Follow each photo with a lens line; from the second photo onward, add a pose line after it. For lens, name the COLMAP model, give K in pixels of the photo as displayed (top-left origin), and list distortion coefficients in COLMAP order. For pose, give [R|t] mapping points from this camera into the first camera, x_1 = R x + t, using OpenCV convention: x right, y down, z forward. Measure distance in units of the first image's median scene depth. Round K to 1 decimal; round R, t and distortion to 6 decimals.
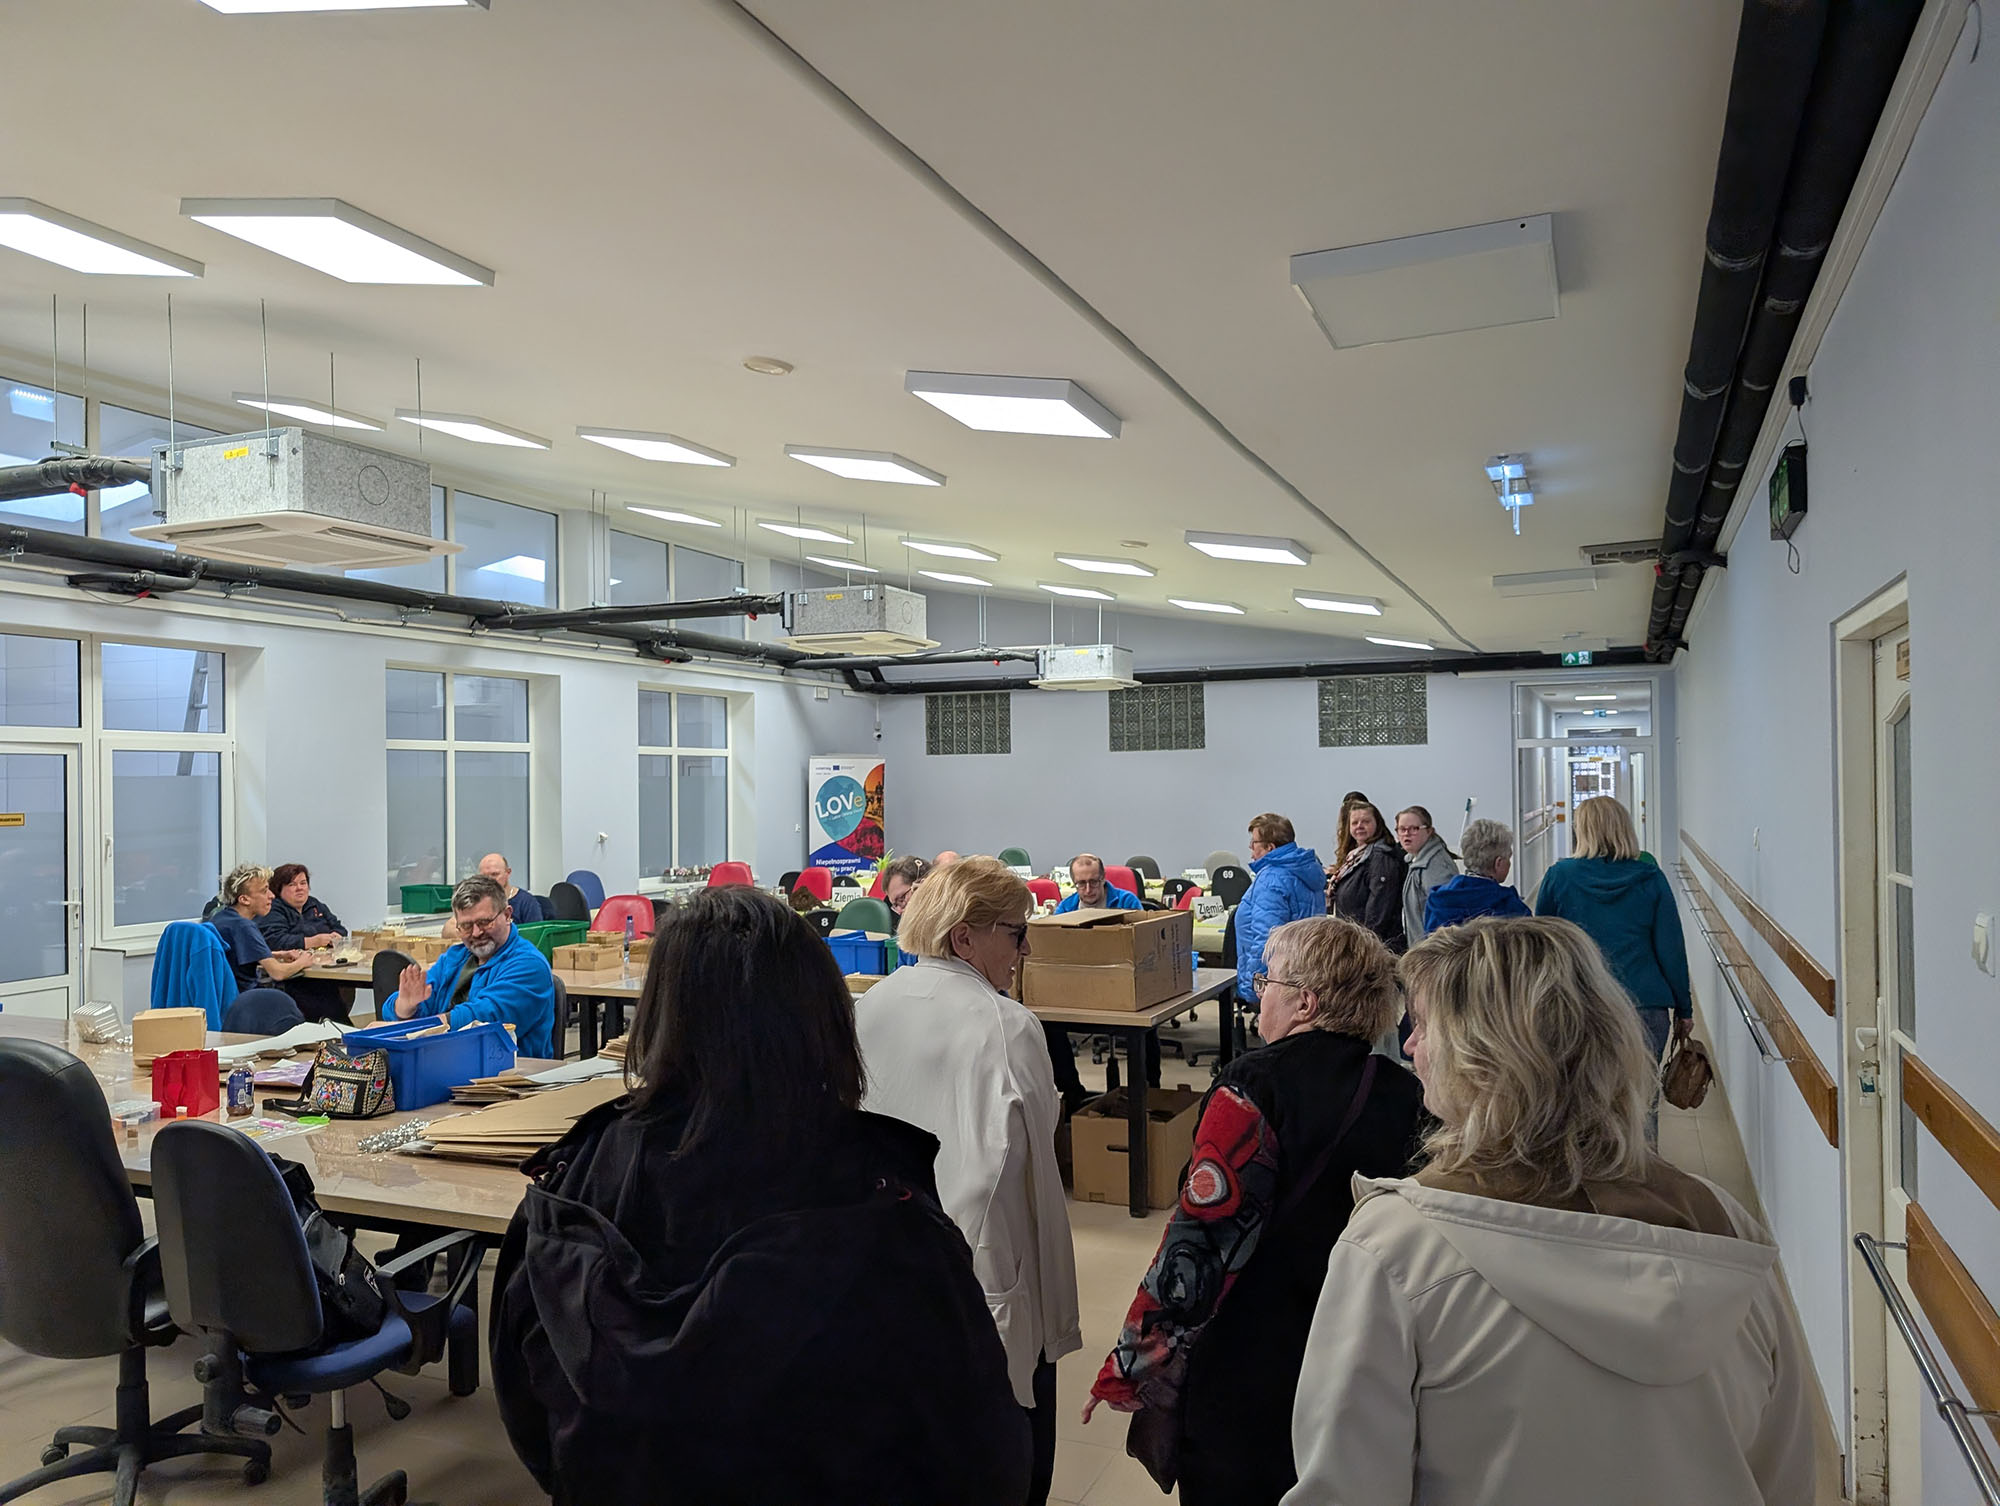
lens RADIAL K [[1463.9, 0, 999.3], [0, 1463.9, 757.7], [0, 0, 1]] dist [0.037724, -0.018559]
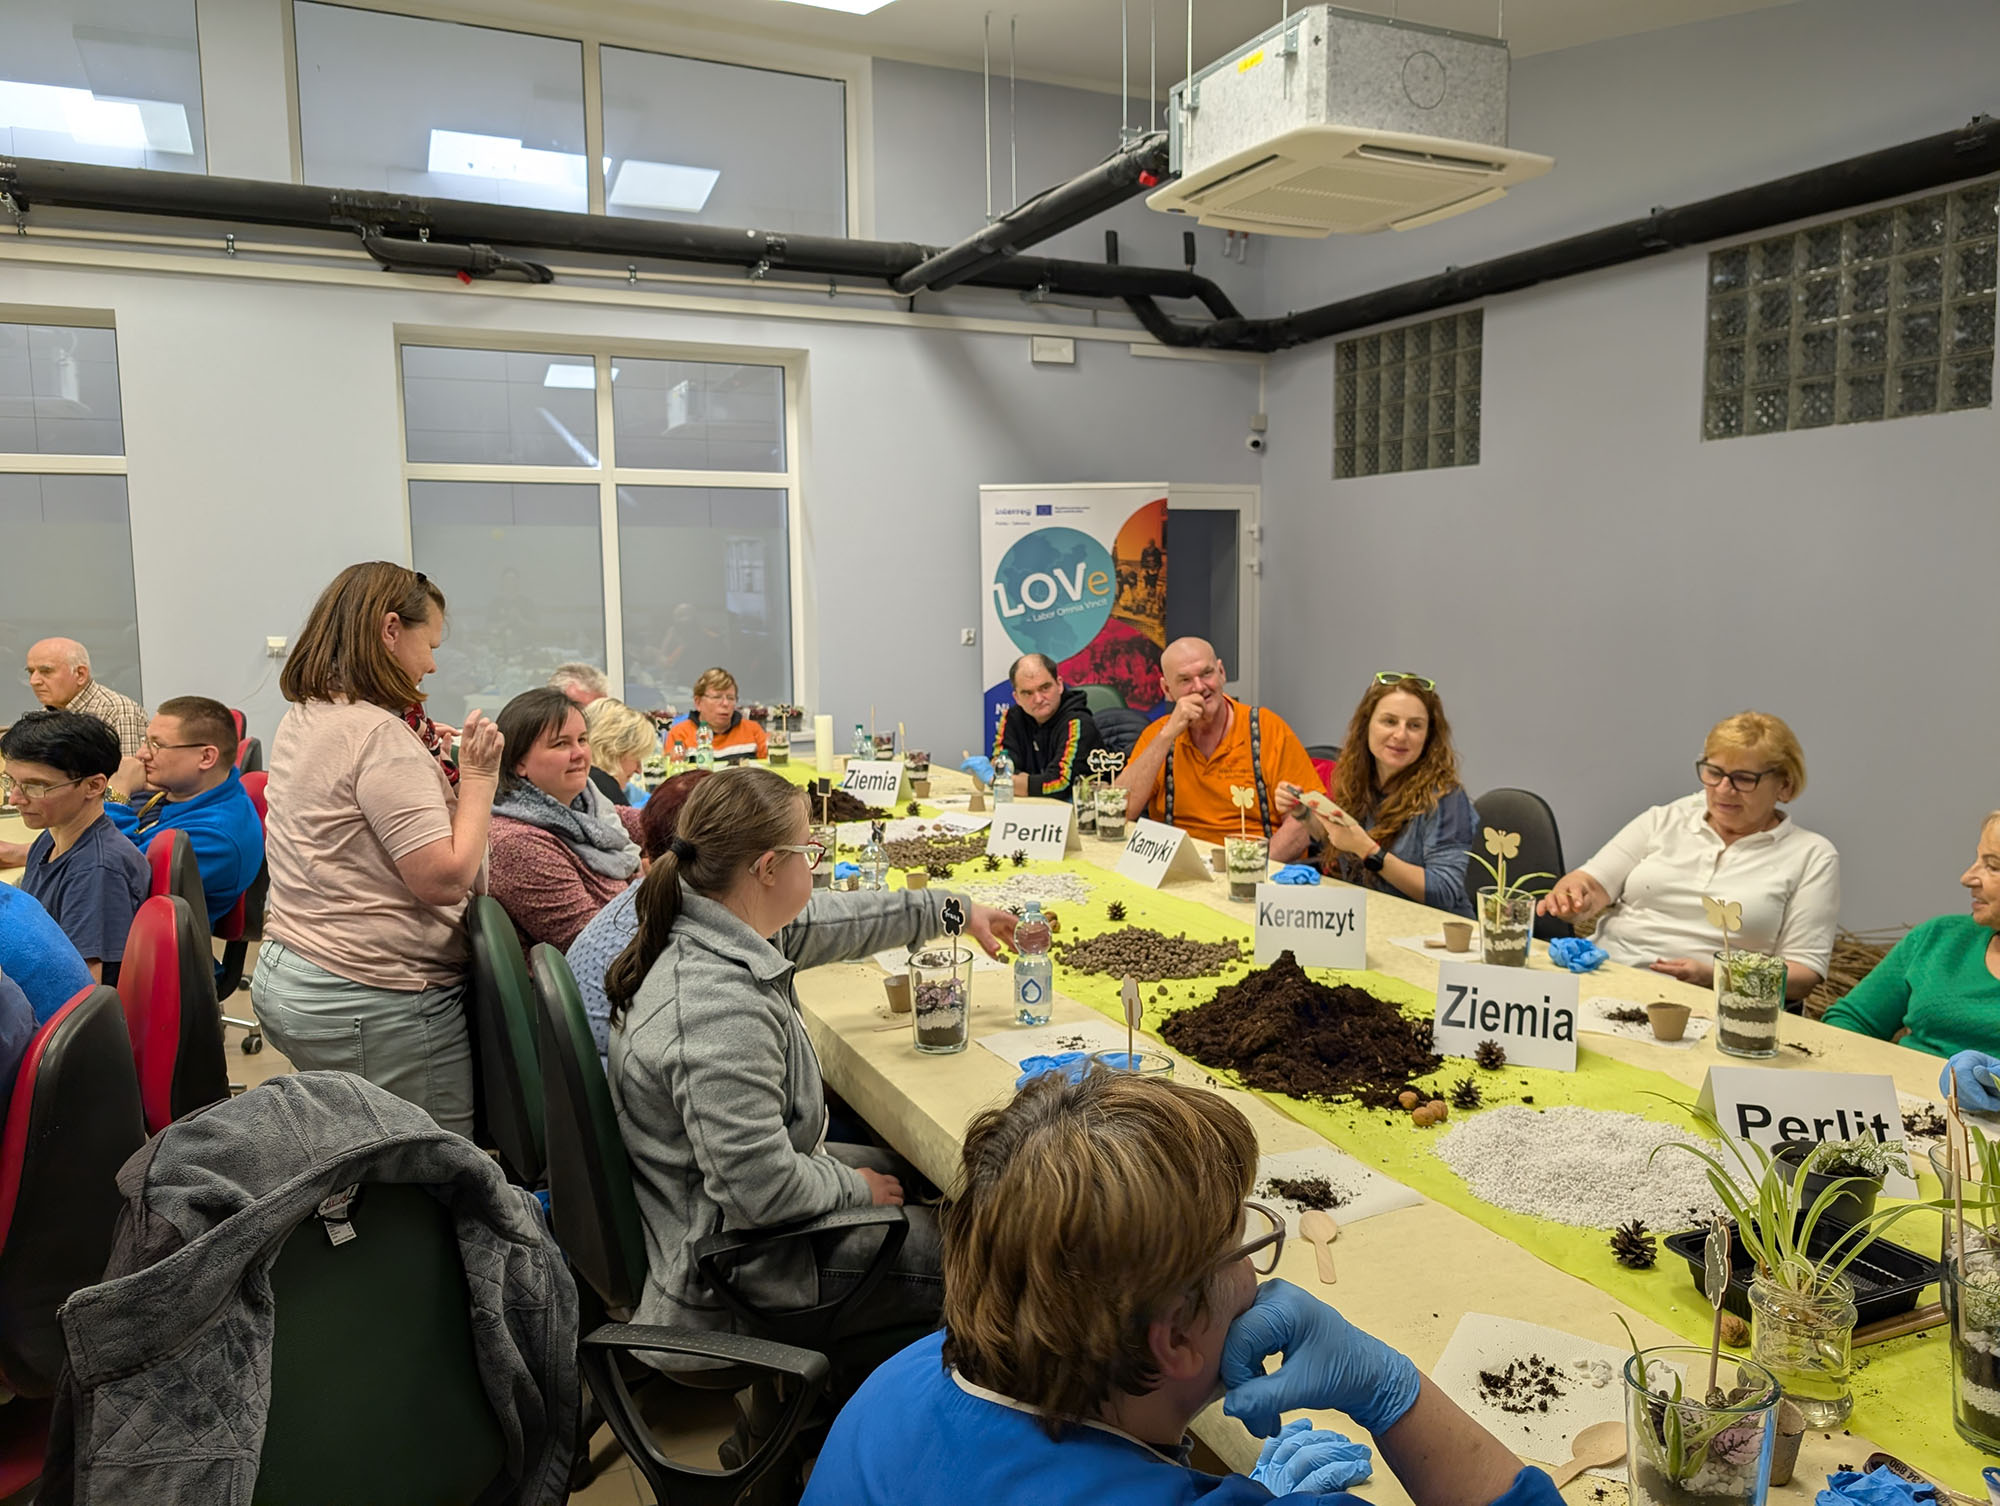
lens RADIAL K [[1463.9, 0, 1001.5], [0, 1463.9, 757.1], [0, 0, 1]] dist [0.037724, -0.018559]
pose [[0.750857, 0.082956, -0.655234, 0.188965], [0.015563, 0.989583, 0.143120, 0.017613], [0.660281, -0.117660, 0.741745, 0.632200]]
